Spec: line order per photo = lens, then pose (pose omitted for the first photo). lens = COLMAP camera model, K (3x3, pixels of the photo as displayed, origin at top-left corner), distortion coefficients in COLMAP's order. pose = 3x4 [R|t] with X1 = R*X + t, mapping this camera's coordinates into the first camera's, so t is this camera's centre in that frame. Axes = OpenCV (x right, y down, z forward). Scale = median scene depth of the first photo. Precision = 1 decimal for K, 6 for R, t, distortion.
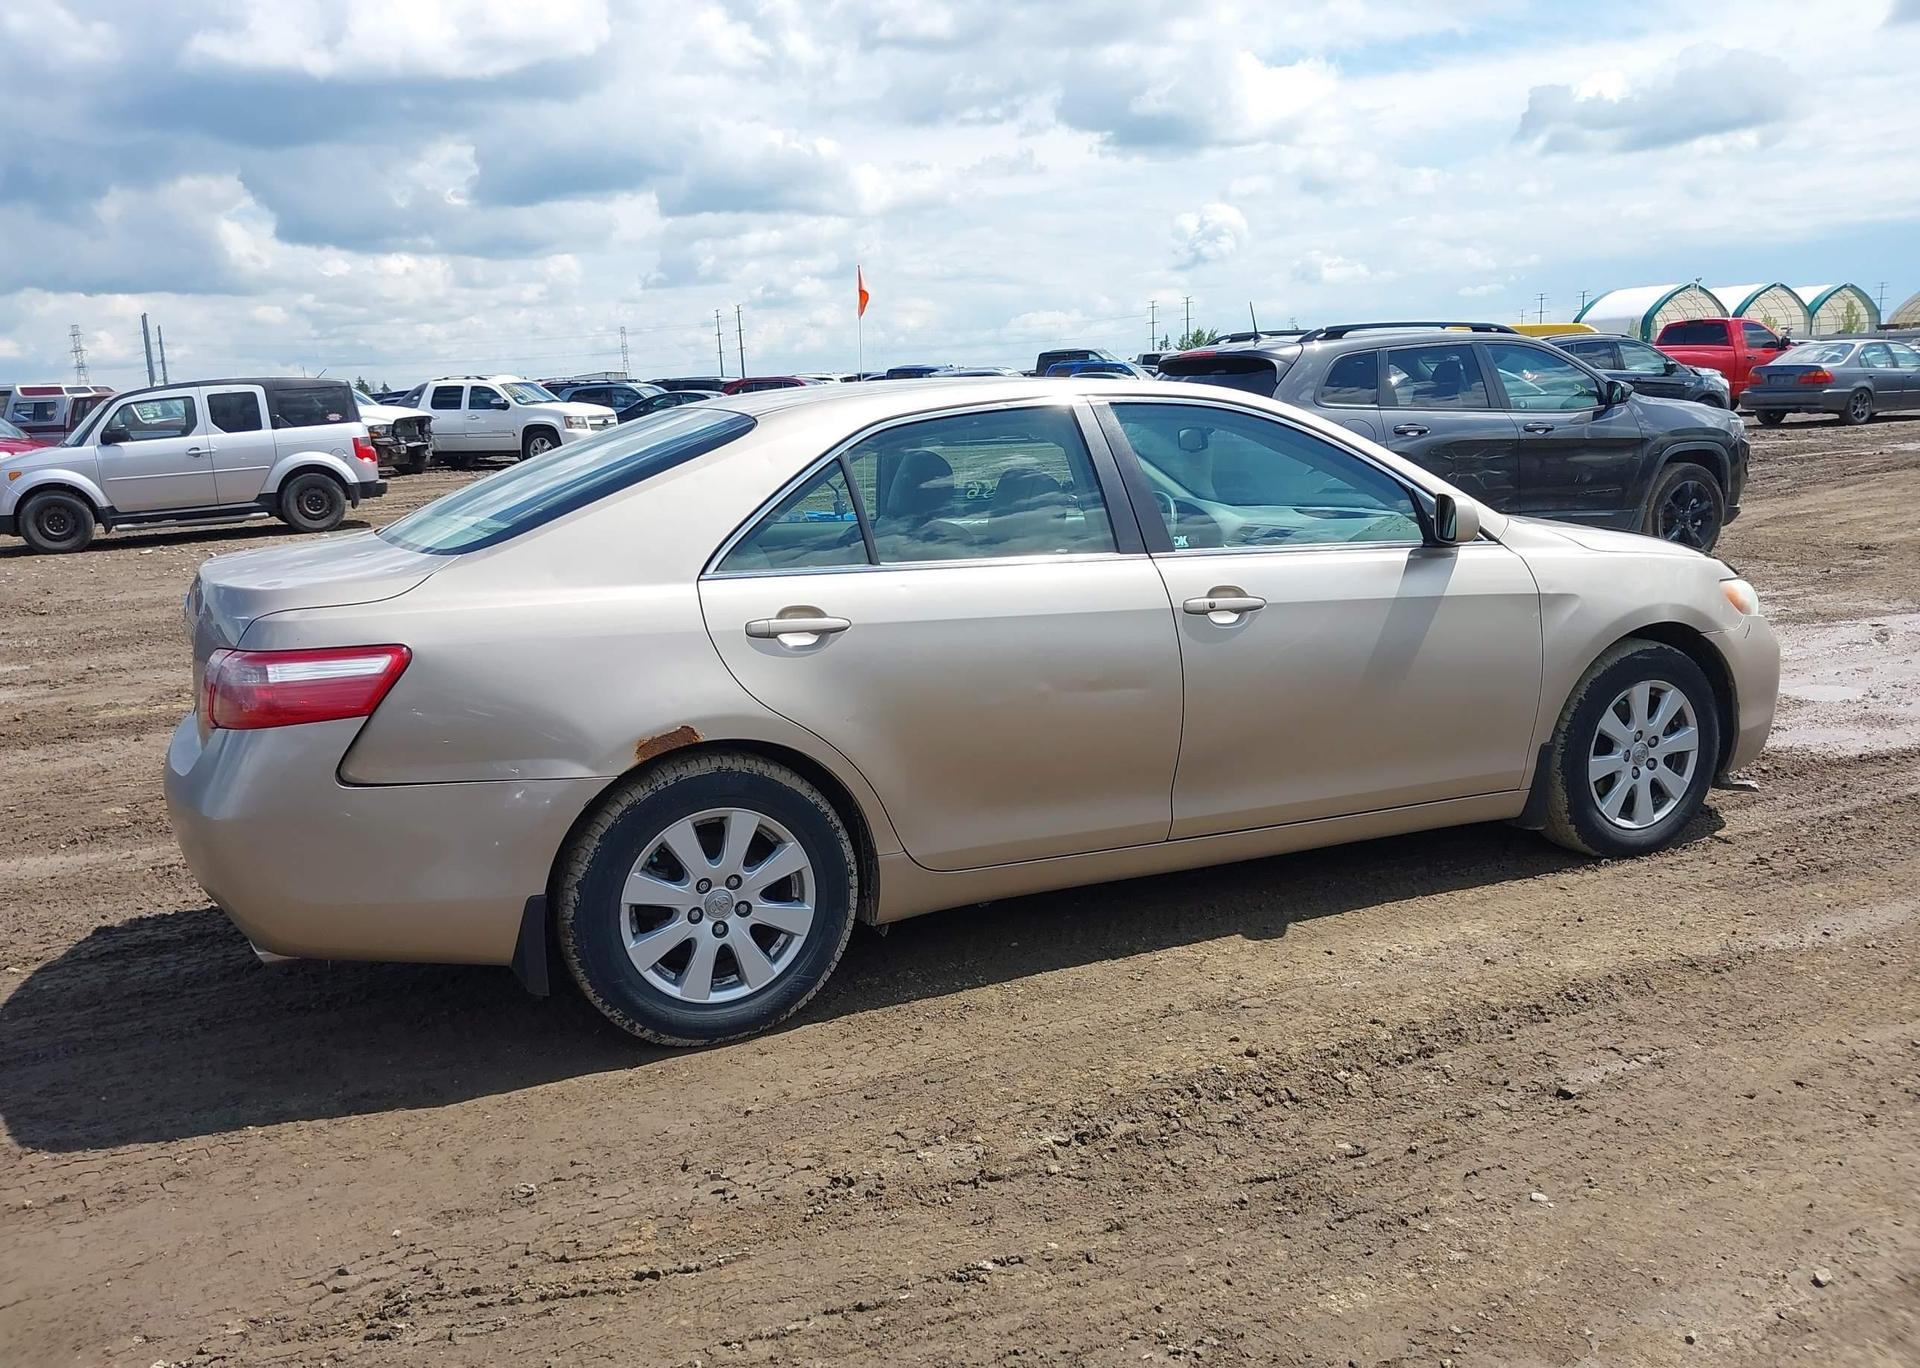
lens RADIAL K [[1561.6, 0, 948.6], [0, 1561.6, 687.2], [0, 0, 1]] dist [0.029636, -0.047510]
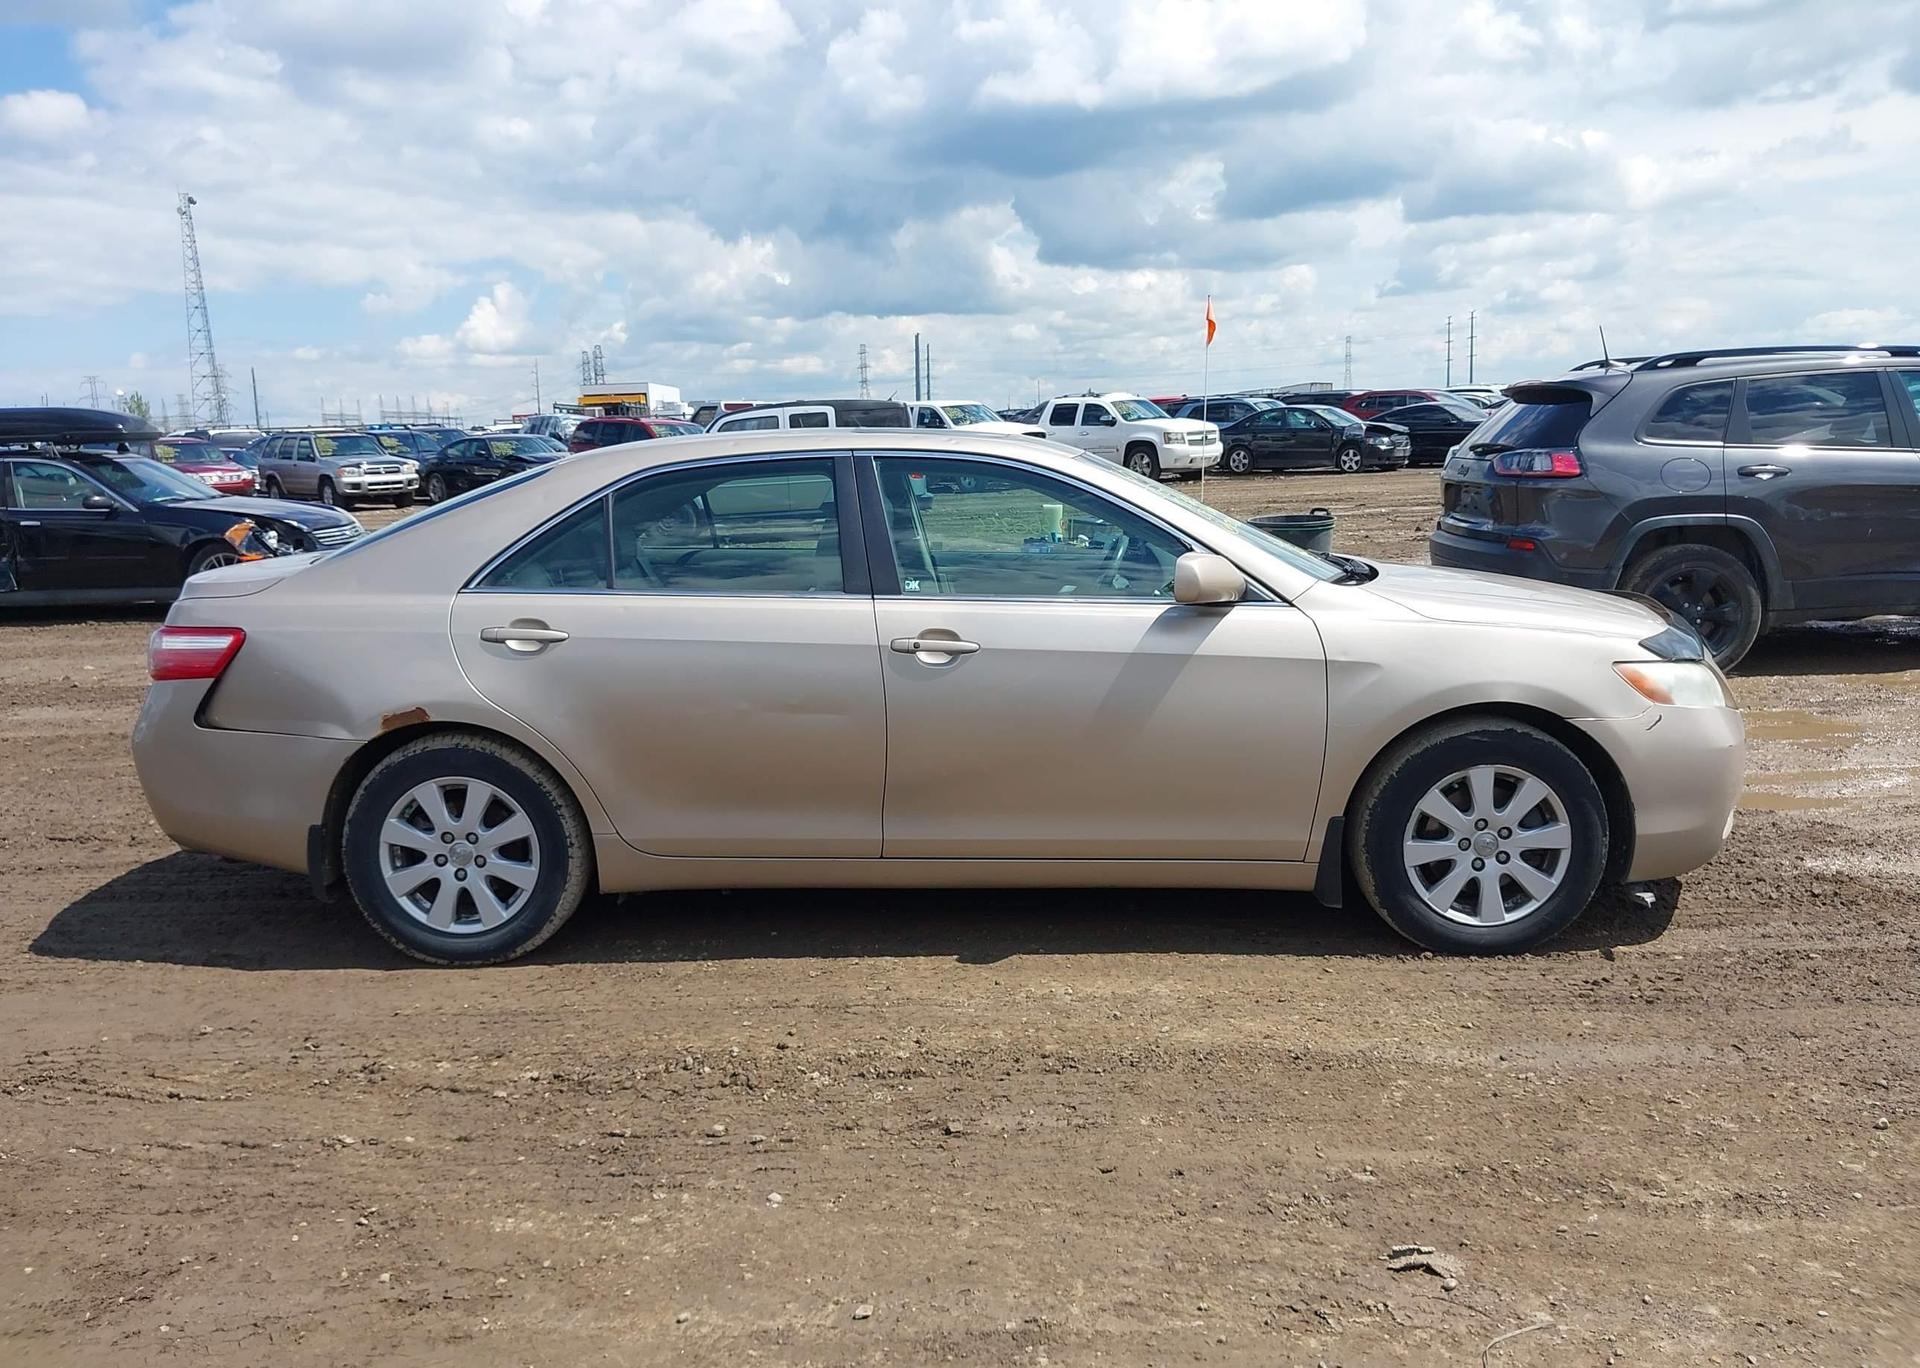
lens RADIAL K [[1561.6, 0, 933.9], [0, 1561.6, 699.6], [0, 0, 1]] dist [0.029636, -0.047510]
pose [[0.890415, 0.088960, -0.446370, 0.585664], [-0.087979, 0.995857, 0.022971, -0.036262], [0.446565, 0.018817, 0.894554, 0.036759]]
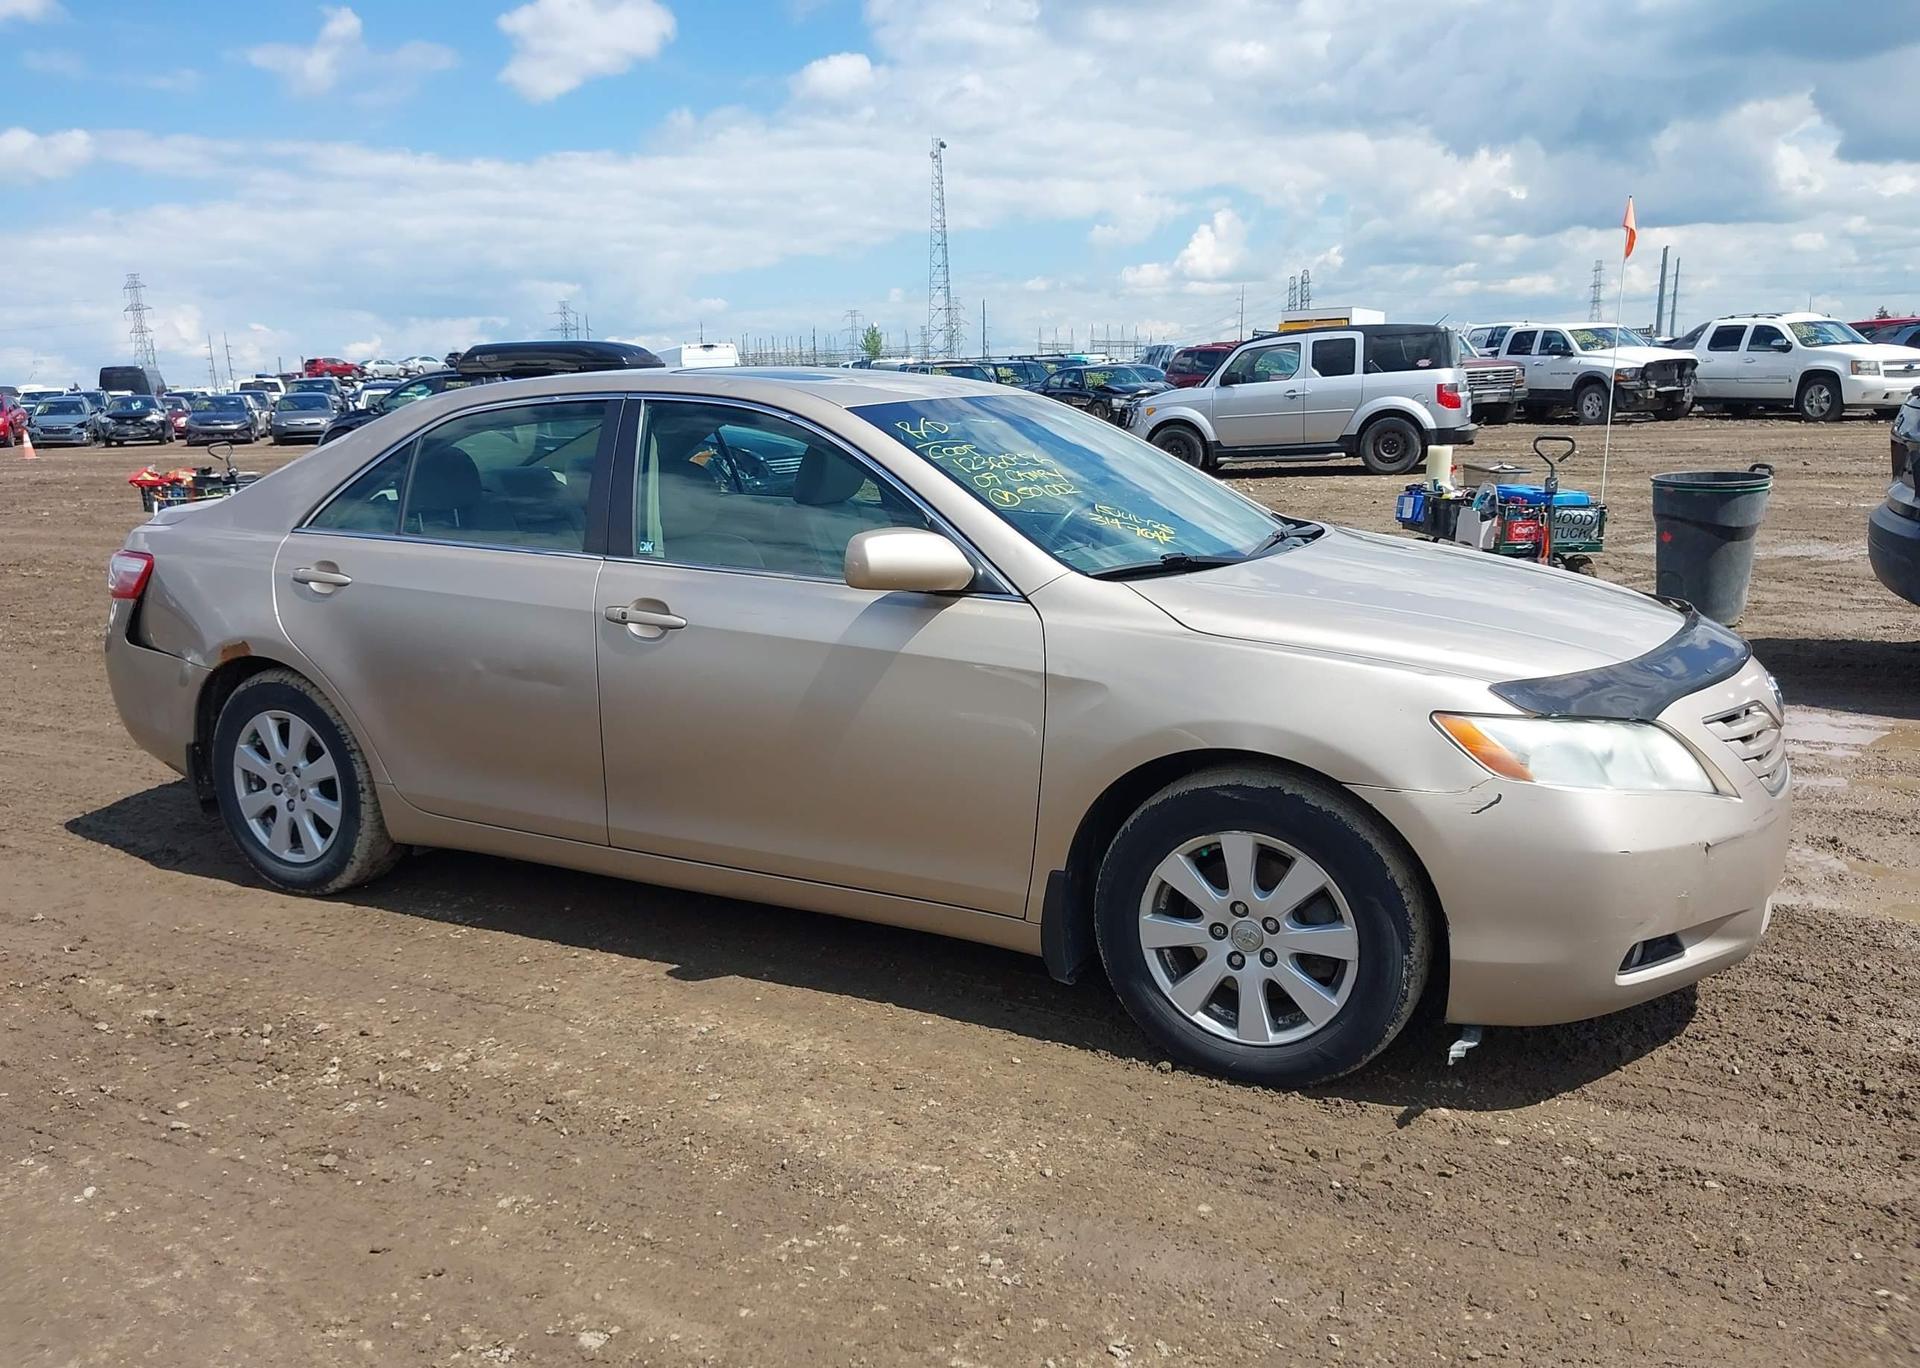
lens RADIAL K [[1561.6, 0, 933.6], [0, 1561.6, 681.2], [0, 0, 1]] dist [0.029636, -0.047510]
pose [[0.600977, 0.174695, -0.779941, 0.920438], [-0.144182, 0.983508, 0.109193, -0.128617], [0.786154, 0.046831, 0.616254, 0.491245]]
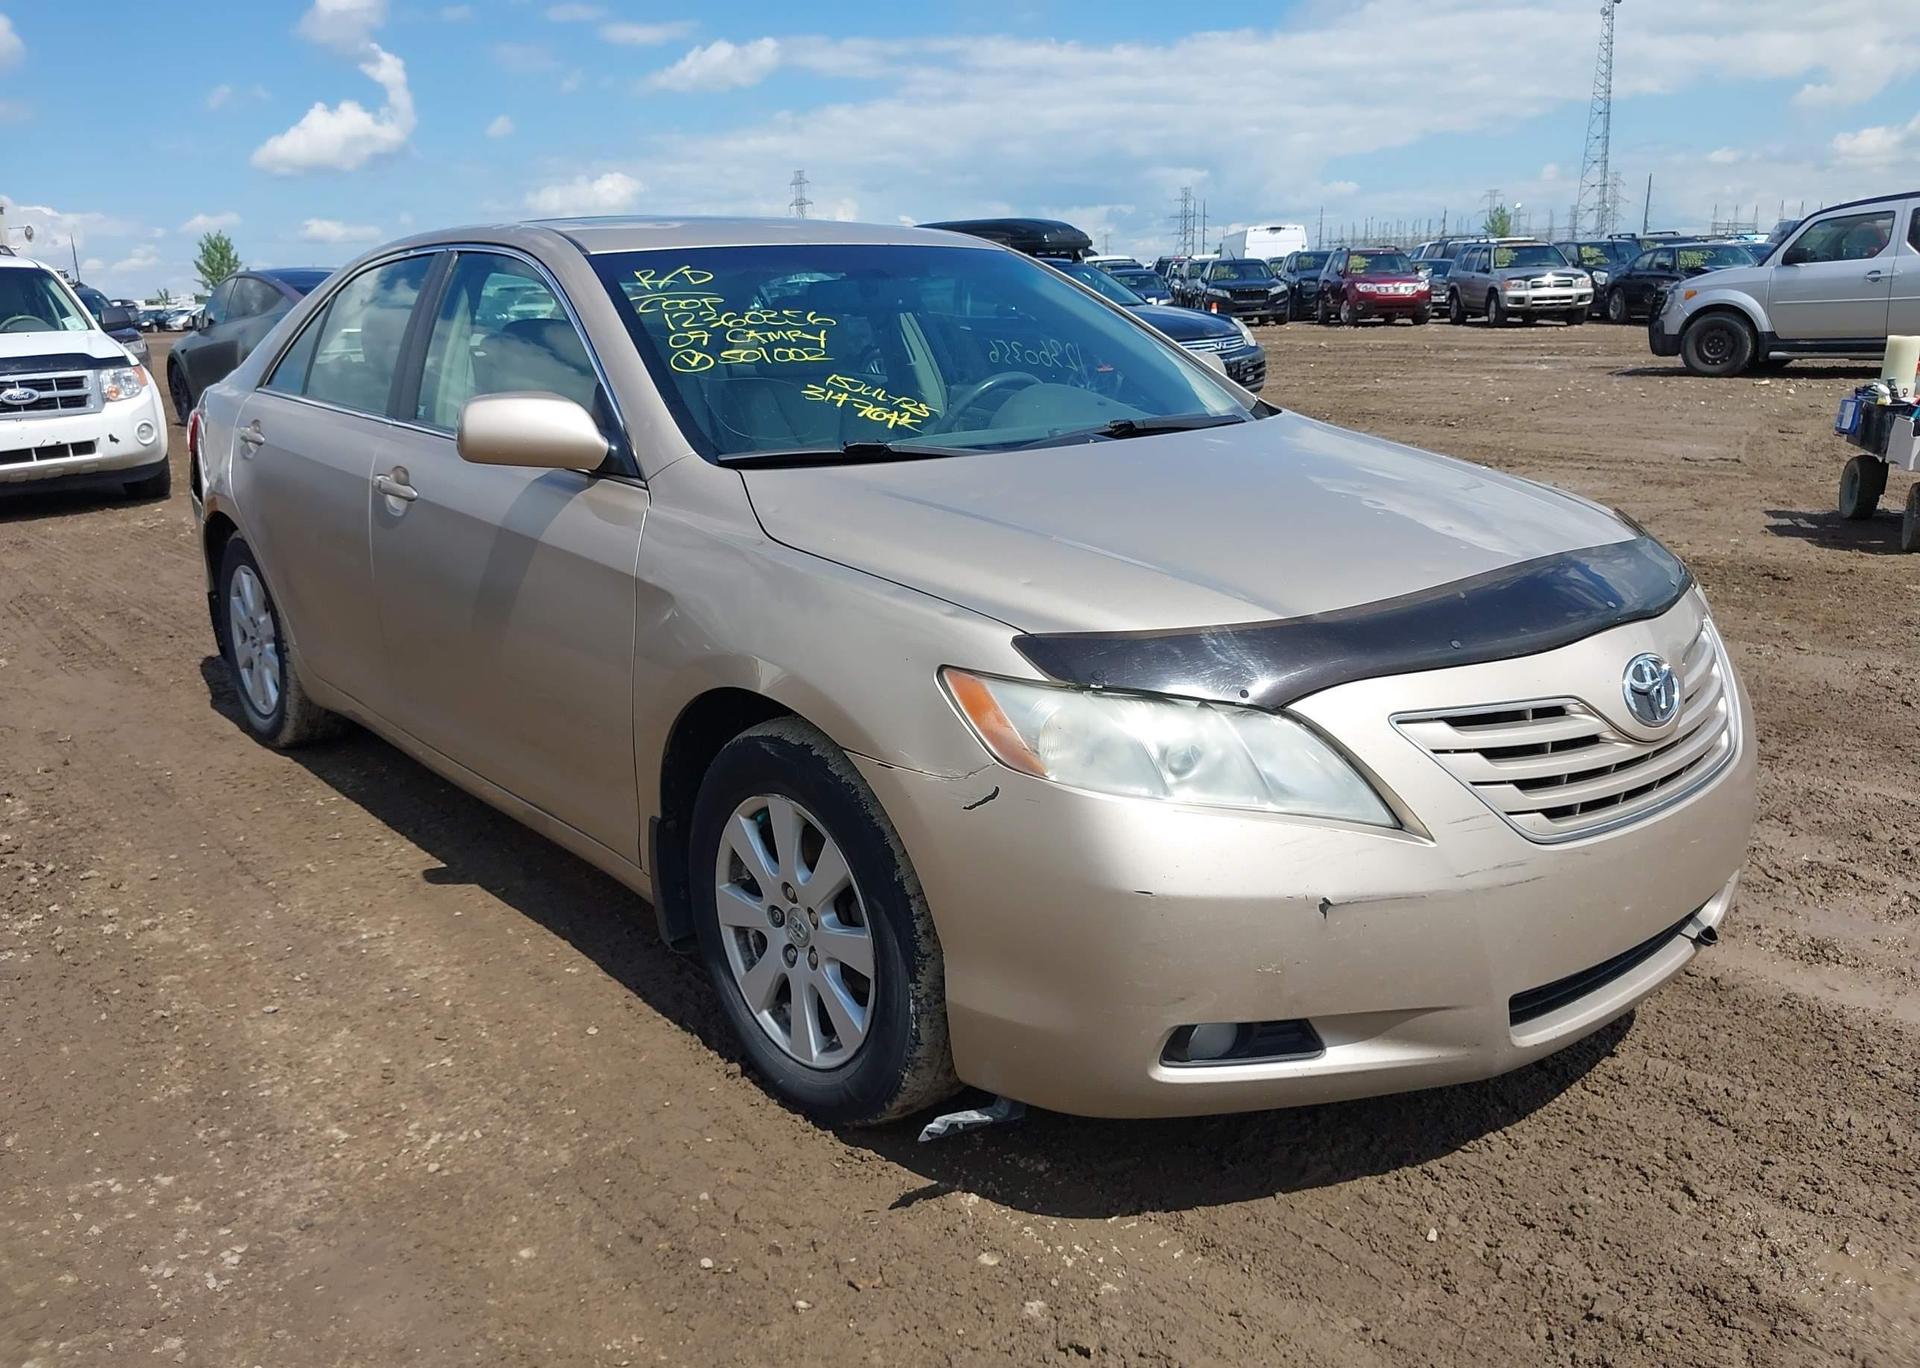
lens RADIAL K [[1561.6, 0, 922.4], [0, 1561.6, 681.7], [0, 0, 1]] dist [0.029636, -0.047510]
pose [[0.243619, 0.269867, -0.931570, 0.982180], [-0.162690, 0.958270, 0.235056, -0.182025], [0.956129, 0.094293, 0.277357, 0.931959]]
